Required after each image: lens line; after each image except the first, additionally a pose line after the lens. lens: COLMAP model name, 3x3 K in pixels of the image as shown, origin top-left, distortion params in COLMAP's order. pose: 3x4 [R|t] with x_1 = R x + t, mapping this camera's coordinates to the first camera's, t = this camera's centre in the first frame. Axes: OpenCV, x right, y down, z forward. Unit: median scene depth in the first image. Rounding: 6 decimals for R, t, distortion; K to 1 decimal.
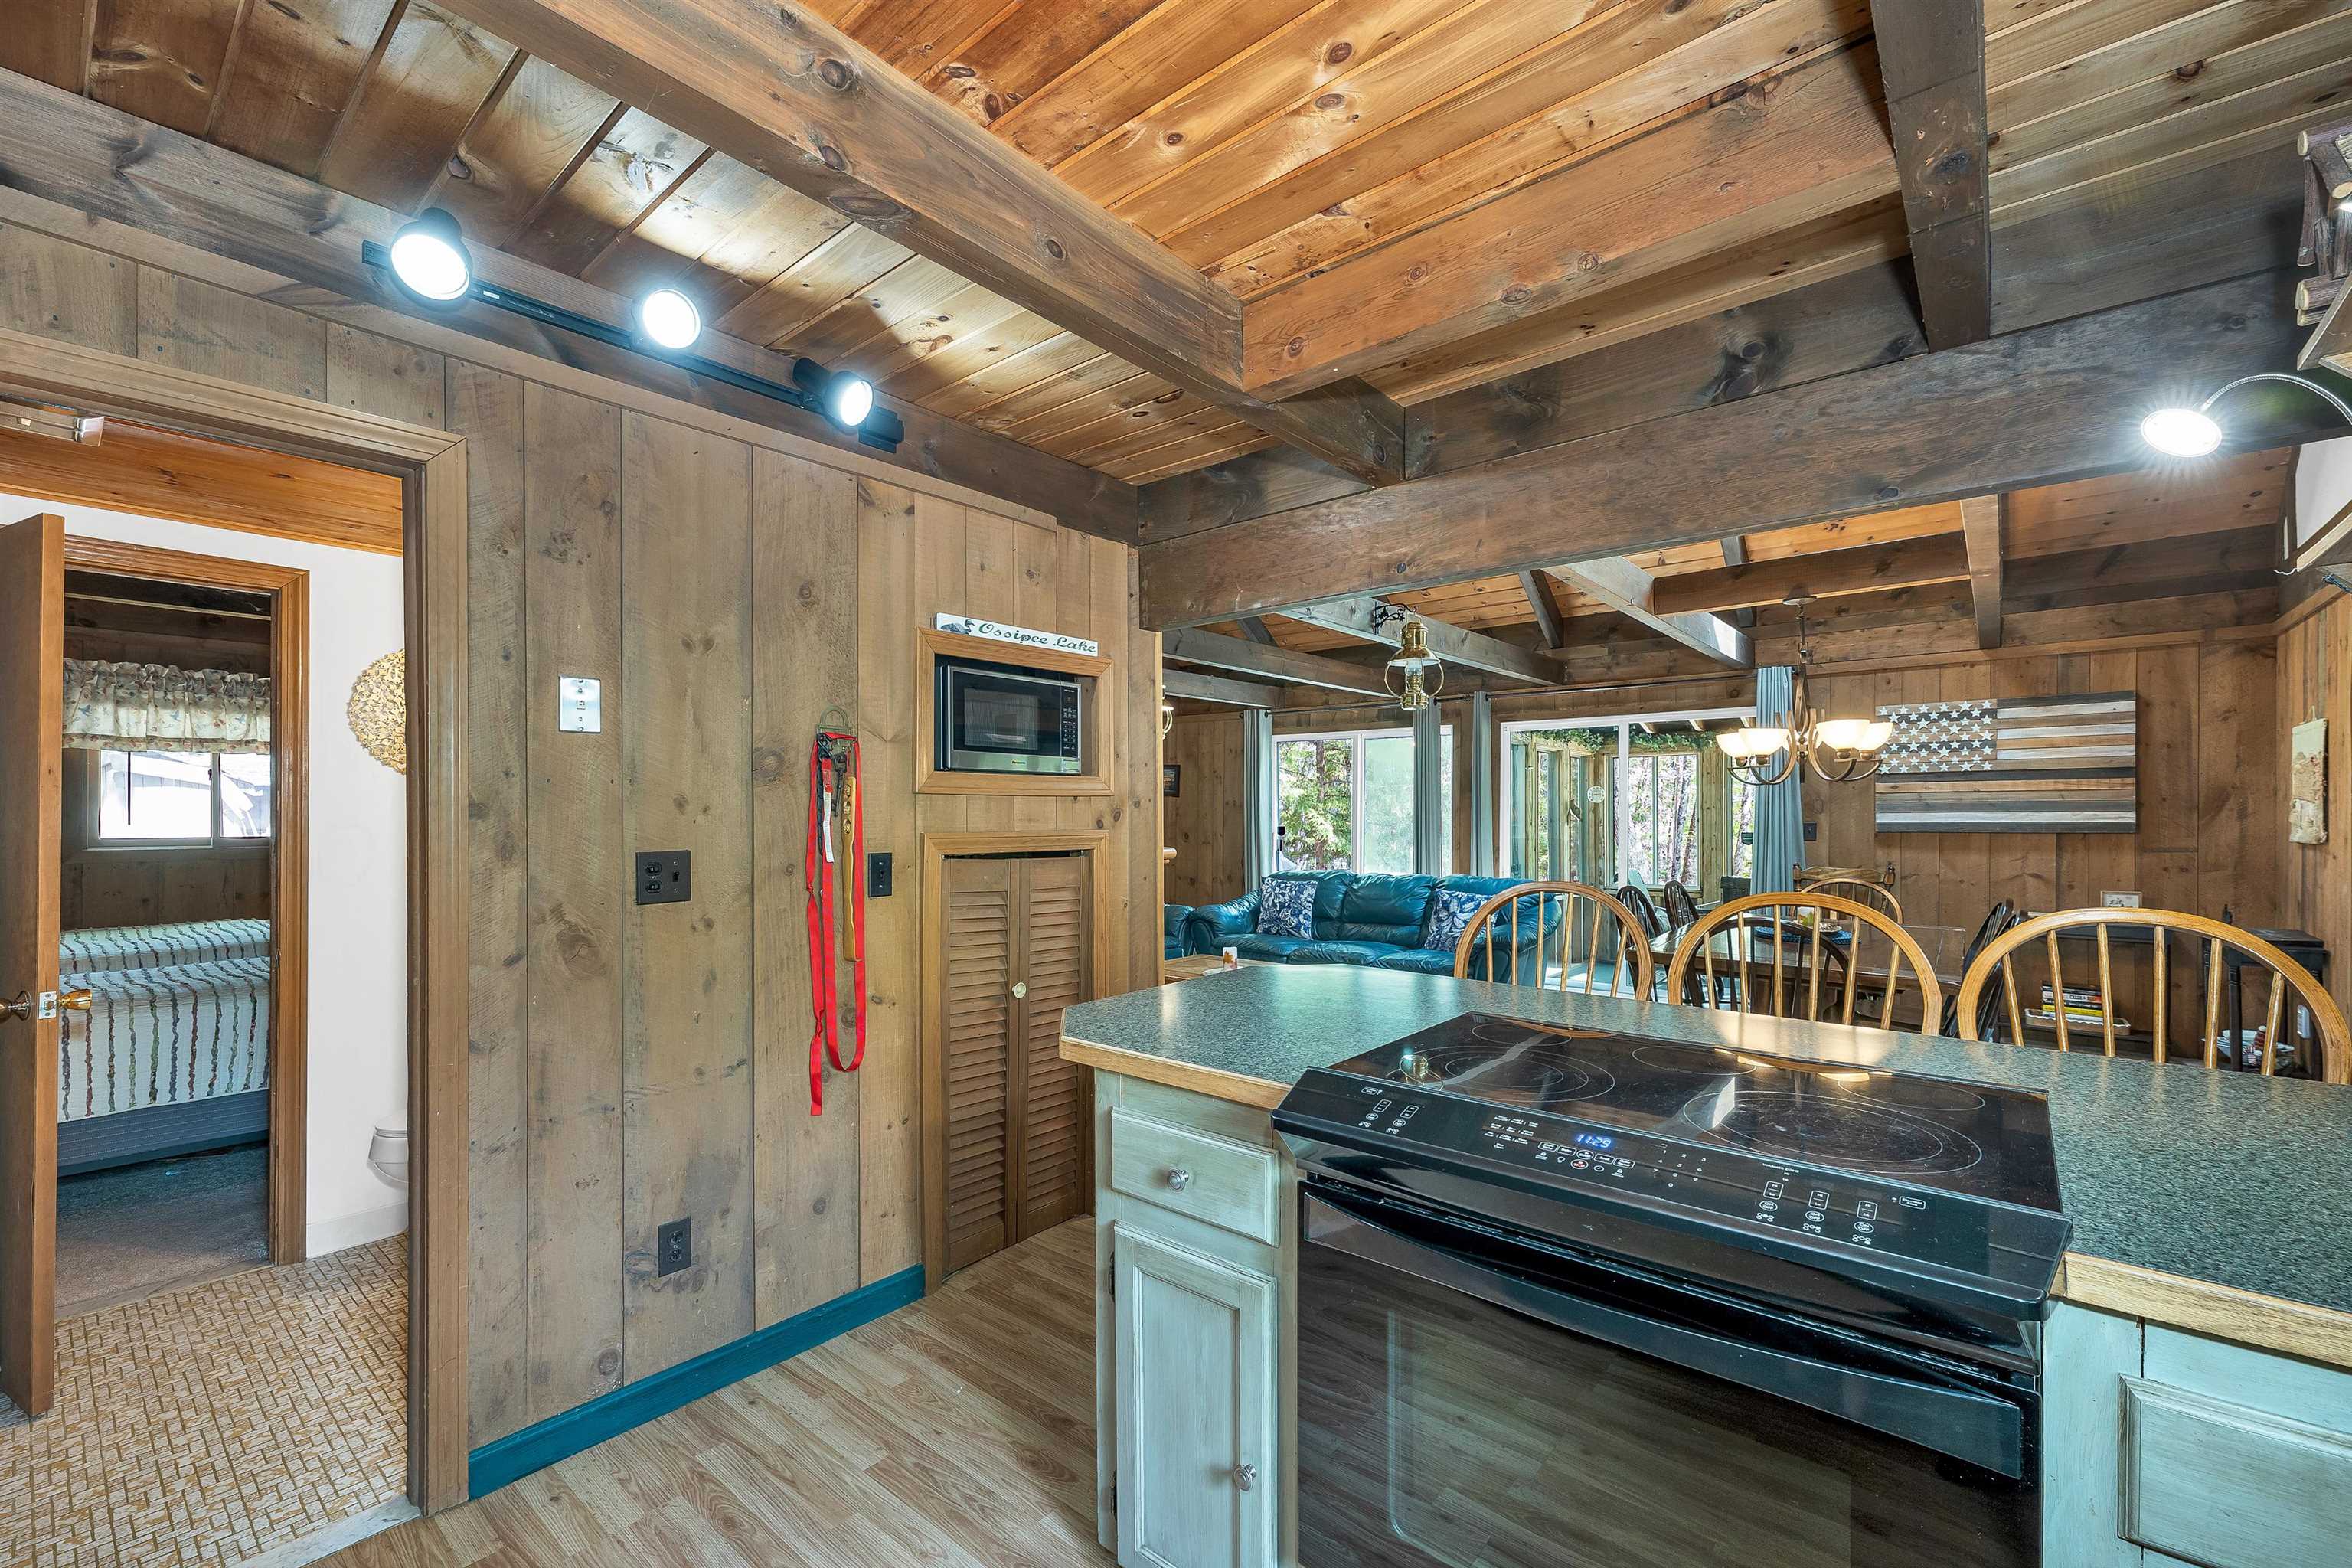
lens RADIAL K [[981.7, 0, 1178.1], [0, 981.7, 810.0], [0, 0, 1]] dist [0.002848, 0.000515]
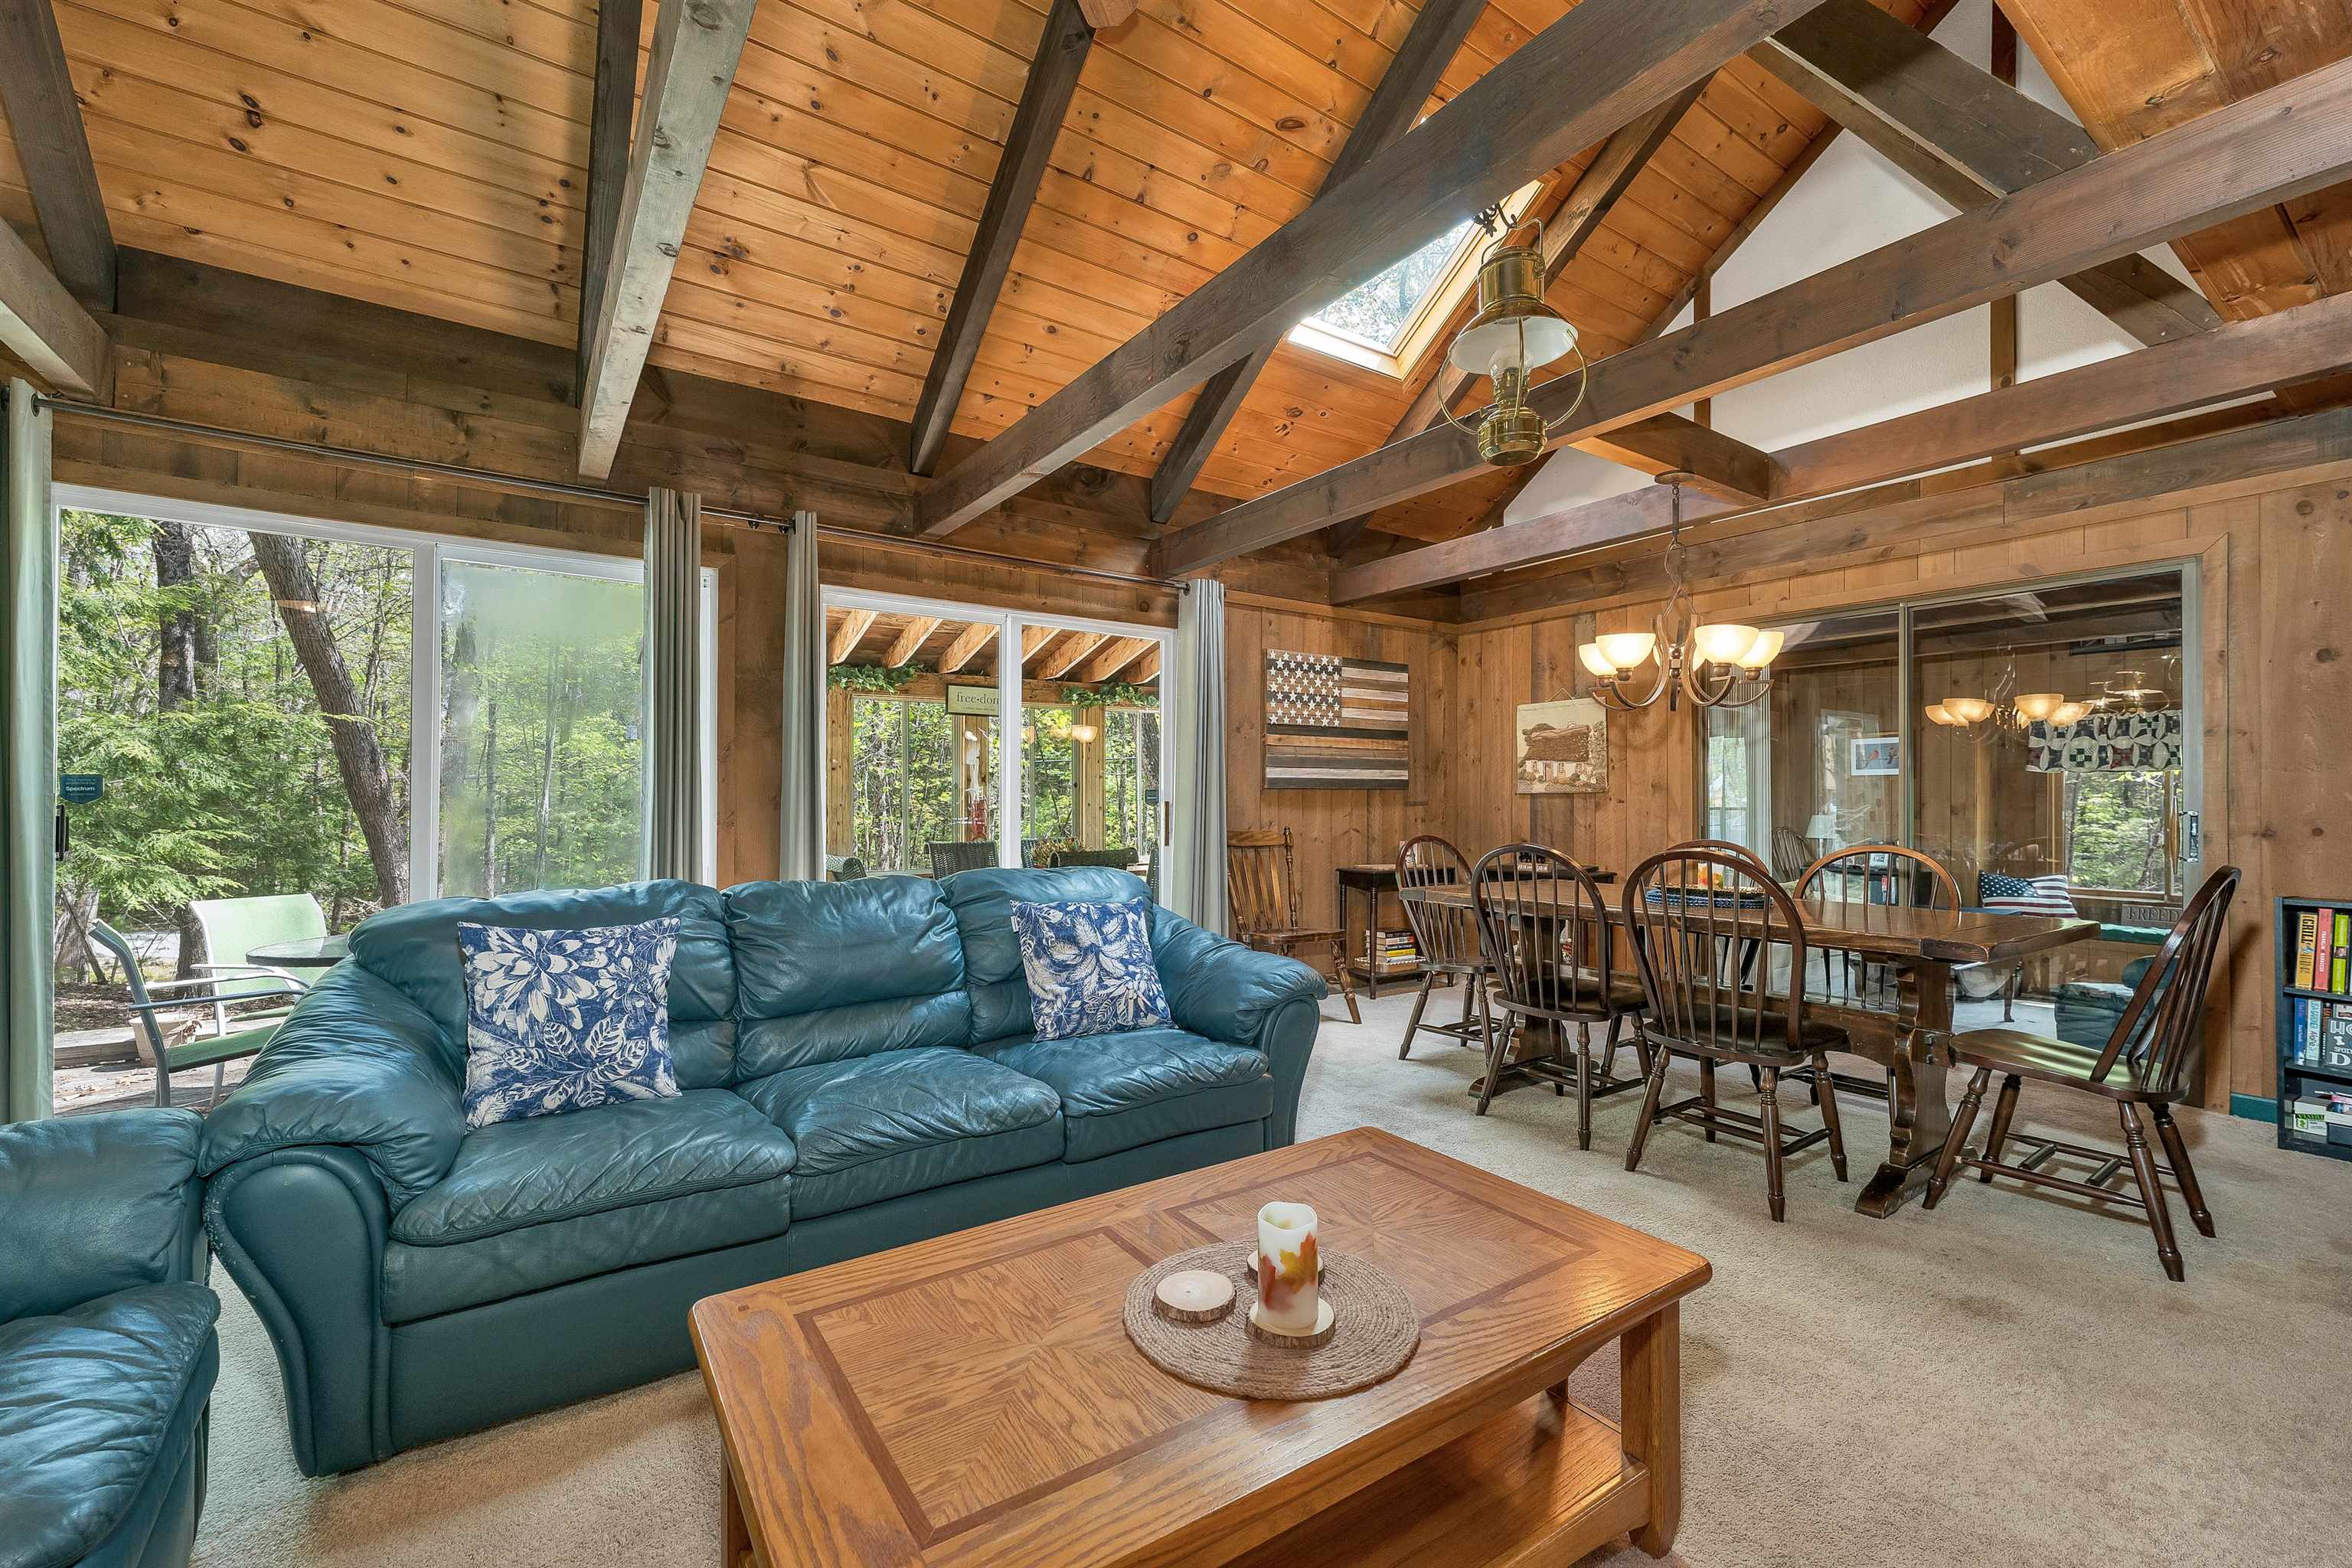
lens RADIAL K [[962.8, 0, 1183.1], [0, 962.8, 788.3], [0, 0, 1]] dist [0.006813, 0.000499]
pose [[0.256652, 0.016566, 0.966362, -0.137532], [-0.004225, 0.999863, -0.016018, 0.032120], [-0.966495, 0.000028, 0.256687, 0.744684]]
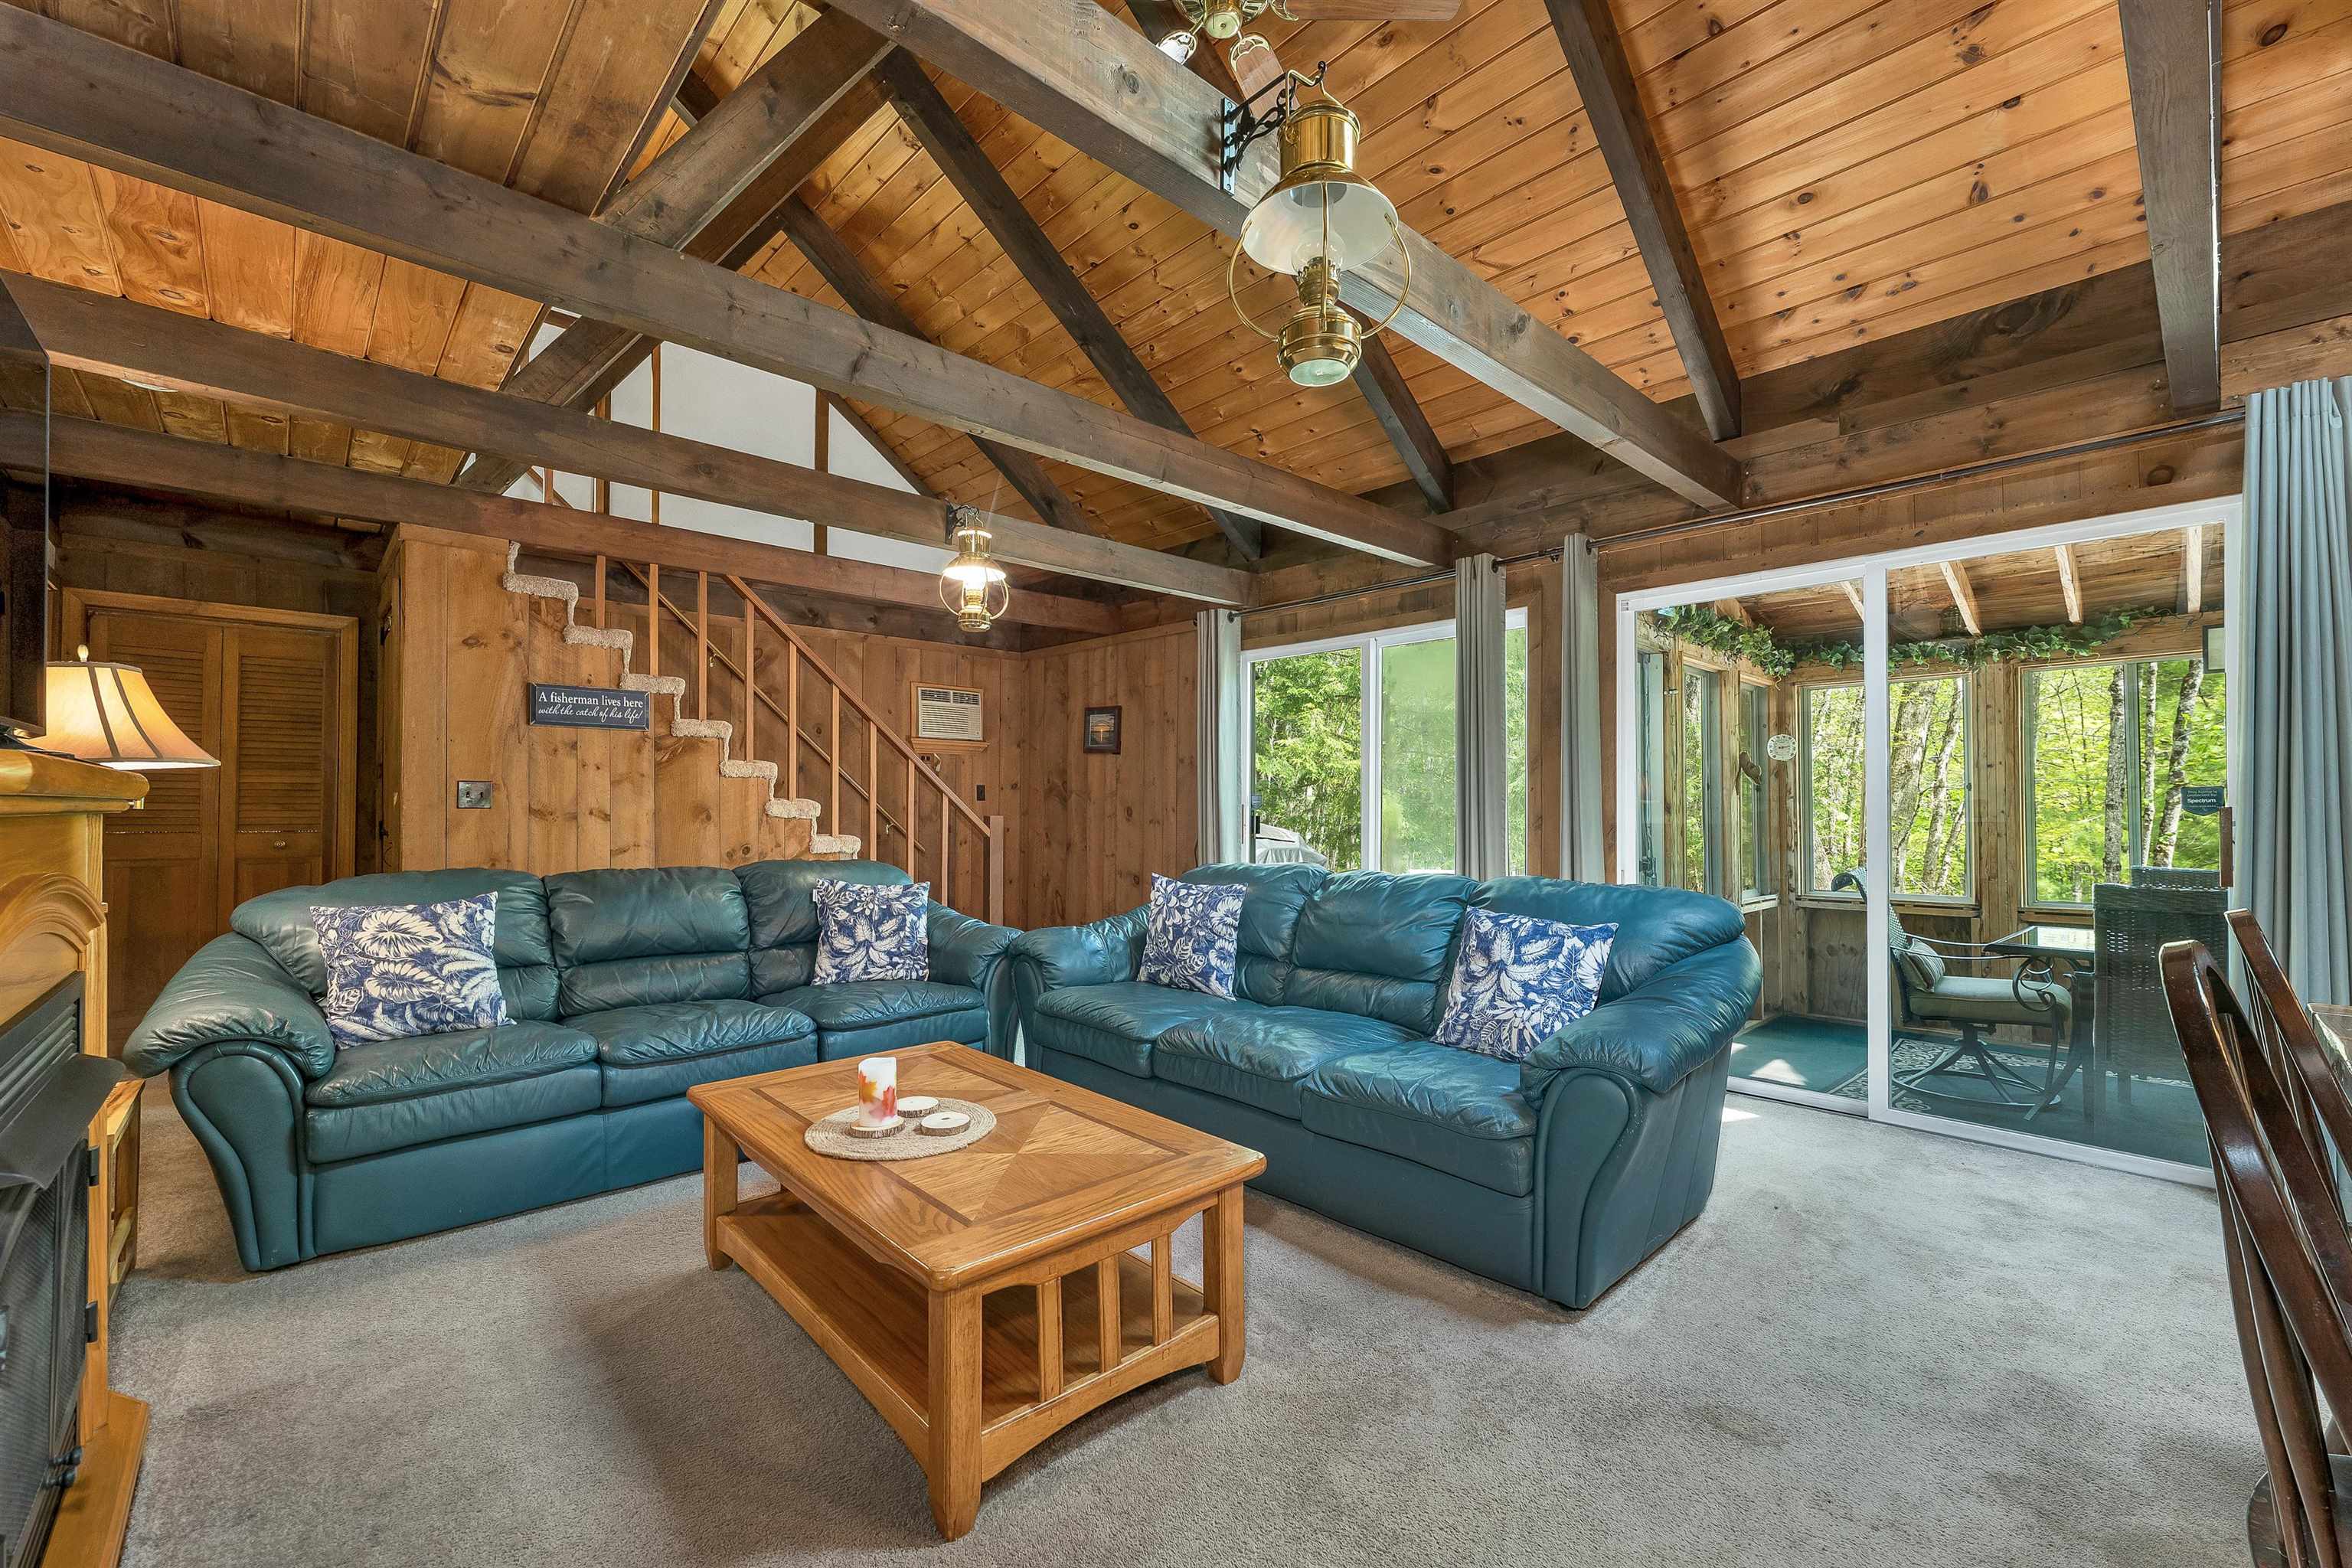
lens RADIAL K [[962.8, 0, 1183.1], [0, 962.8, 788.3], [0, 0, 1]] dist [0.006813, 0.000499]
pose [[0.993143, -0.001139, -0.116896, 0.168239], [-0.000891, 0.999850, -0.017309, 0.029992], [0.116899, 0.017295, 0.992993, 0.489856]]
